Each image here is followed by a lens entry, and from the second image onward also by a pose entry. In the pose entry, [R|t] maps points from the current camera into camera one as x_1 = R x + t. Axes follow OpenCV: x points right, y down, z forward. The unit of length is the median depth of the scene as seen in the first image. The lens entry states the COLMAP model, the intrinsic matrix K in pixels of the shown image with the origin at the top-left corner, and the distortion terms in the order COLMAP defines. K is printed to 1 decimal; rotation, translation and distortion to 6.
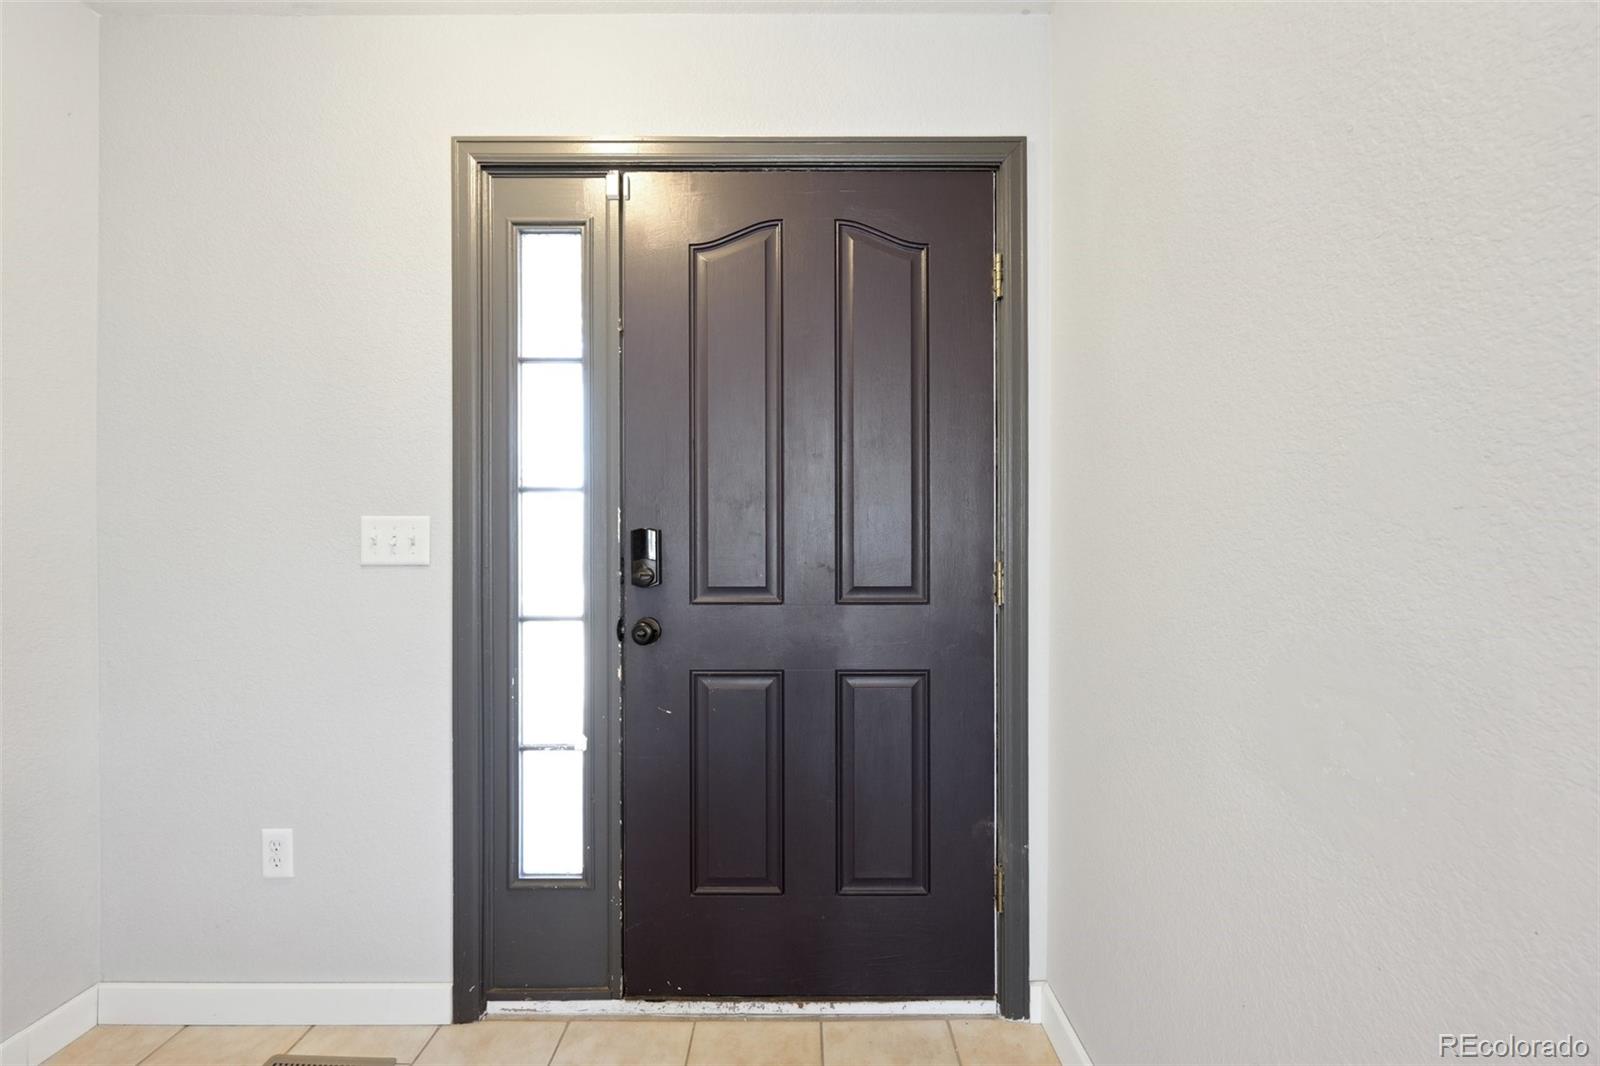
lens RADIAL K [[635.7, 0, 794.9], [0, 635.7, 543.1], [0, 0, 1]] dist [0.000578, -0.000195]
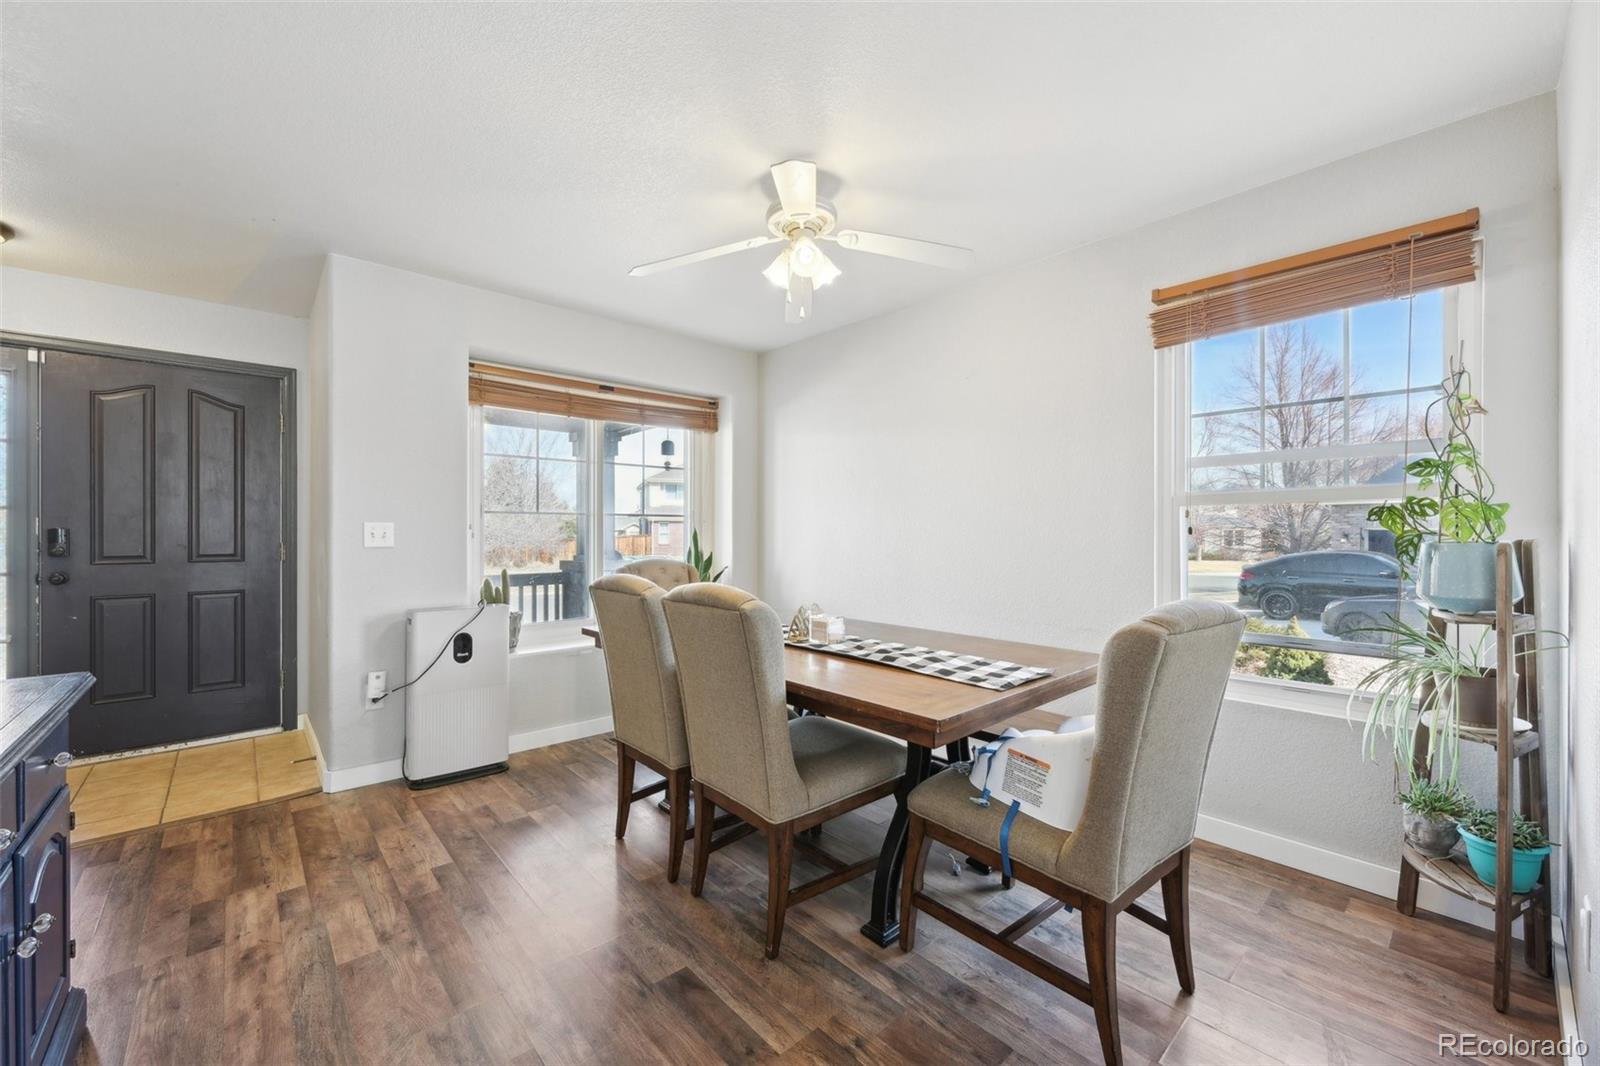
lens RADIAL K [[635.7, 0, 798.8], [0, 635.7, 533.2], [0, 0, 1]] dist [0.000578, -0.000195]
pose [[0.762152, 0.002091, 0.647395, 0.250492], [-0.008071, 0.999948, 0.006271, -0.036990], [-0.647348, -0.010005, 0.762129, -2.065459]]
